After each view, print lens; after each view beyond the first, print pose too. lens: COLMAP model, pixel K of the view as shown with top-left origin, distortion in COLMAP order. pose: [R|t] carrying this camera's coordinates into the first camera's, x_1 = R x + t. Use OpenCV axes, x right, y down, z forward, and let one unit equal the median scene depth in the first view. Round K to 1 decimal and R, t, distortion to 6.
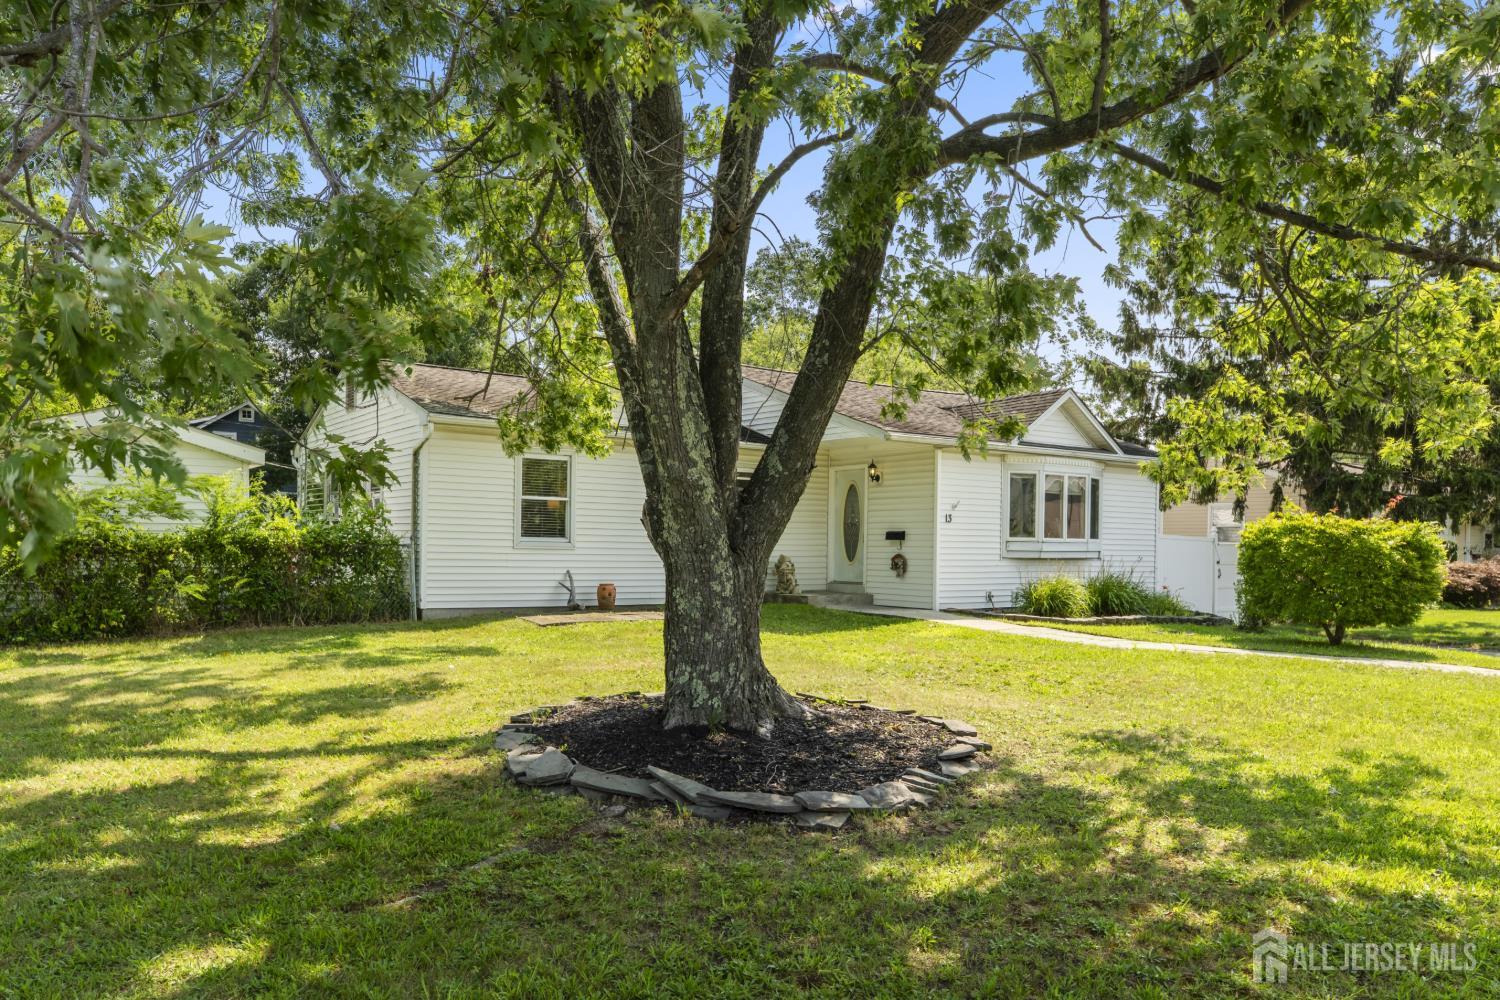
lens RADIAL K [[971.2, 0, 752.1], [0, 971.2, 518.2], [0, 0, 1]] dist [0.013987, 0.001453]
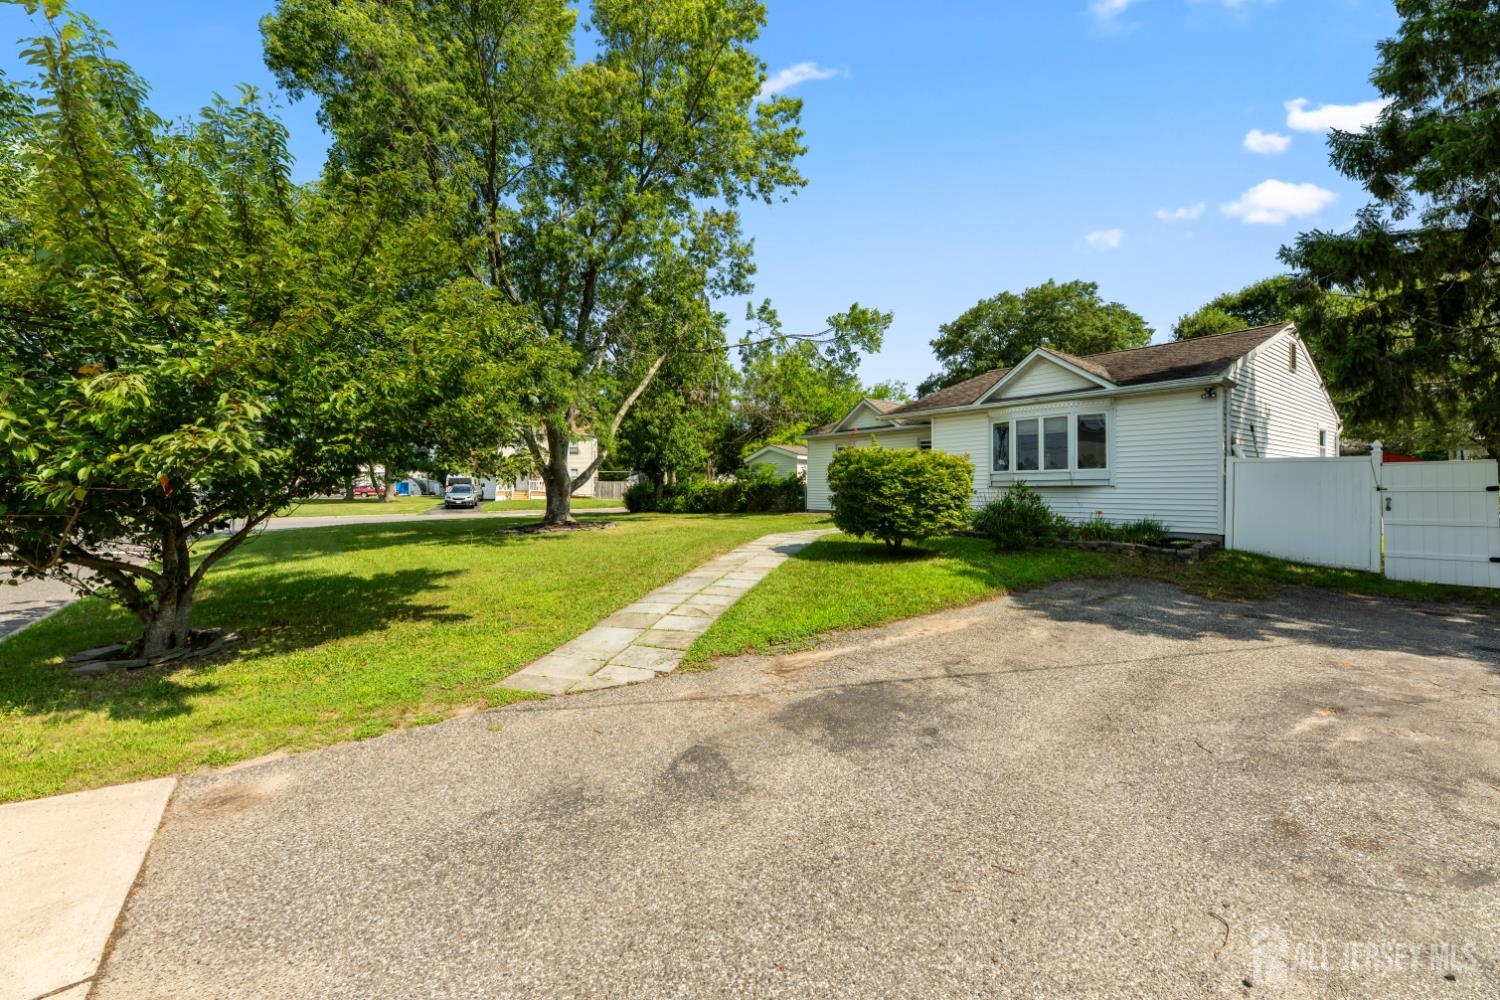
lens RADIAL K [[609.8, 0, 750.0], [0, 609.8, 500.0], [0, 0, 1]] dist [0.001090, 0.000118]
pose [[0.093853, 0.012035, -0.995513, 1.137949], [0.050979, 0.998557, 0.016878, 0.028610], [0.994280, -0.052334, 0.093104, 0.610188]]
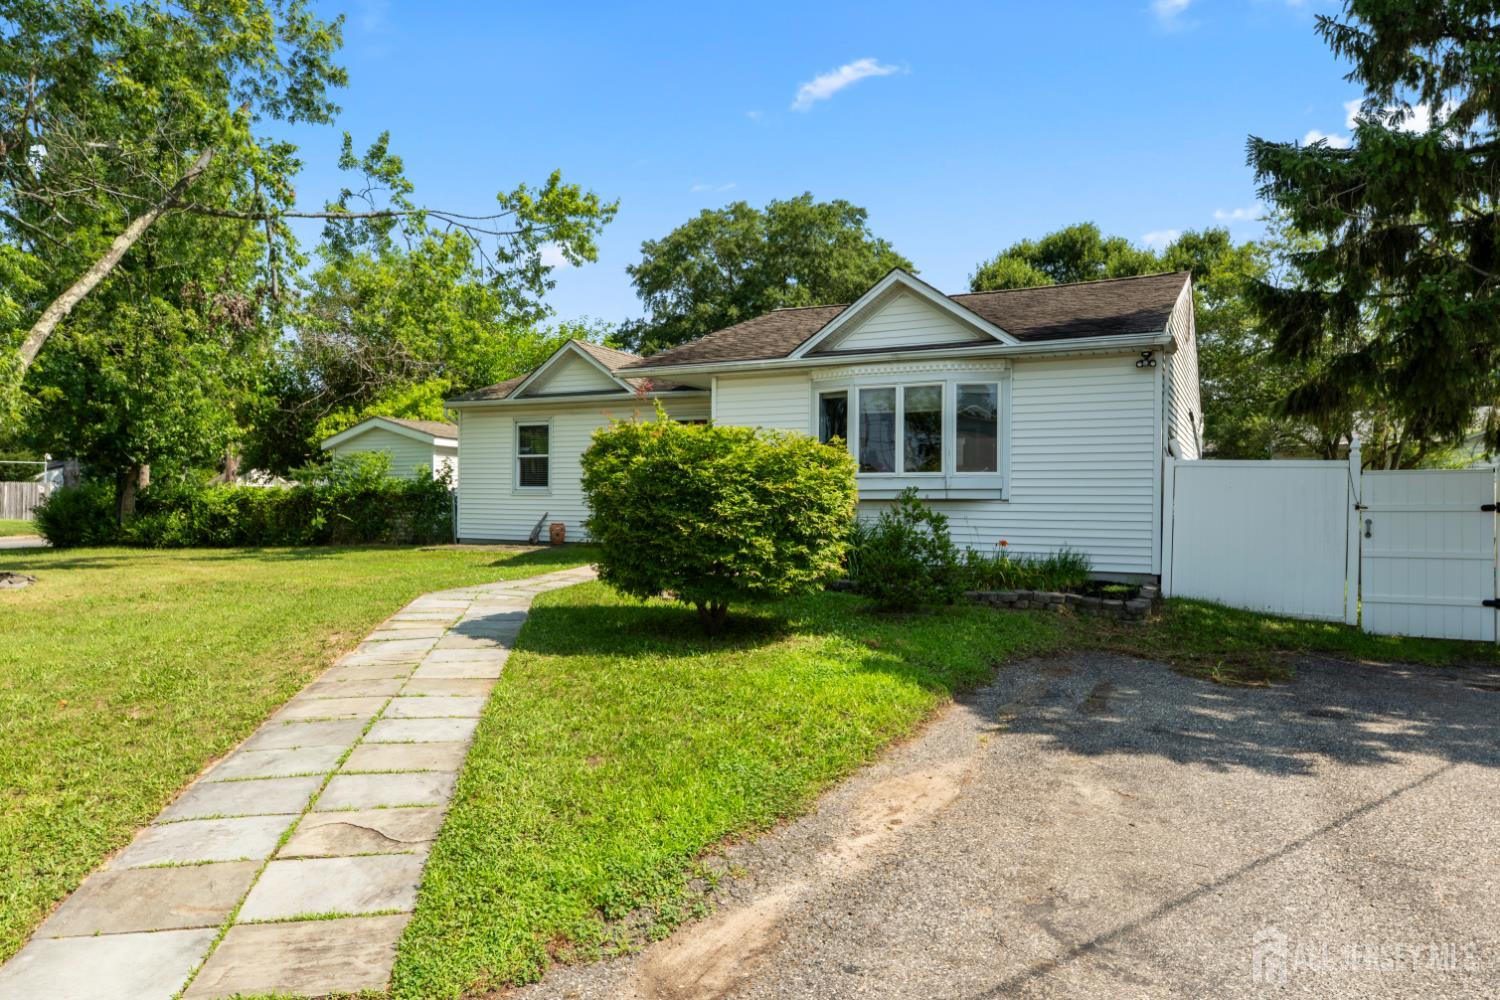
lens RADIAL K [[971.2, 0, 752.1], [0, 971.2, 518.2], [0, 0, 1]] dist [0.013987, 0.001453]
pose [[0.506517, 0.011989, -0.862147, 0.976212], [0.041009, 0.998437, 0.037977, 0.024080], [0.861254, -0.054592, 0.505233, 0.572413]]
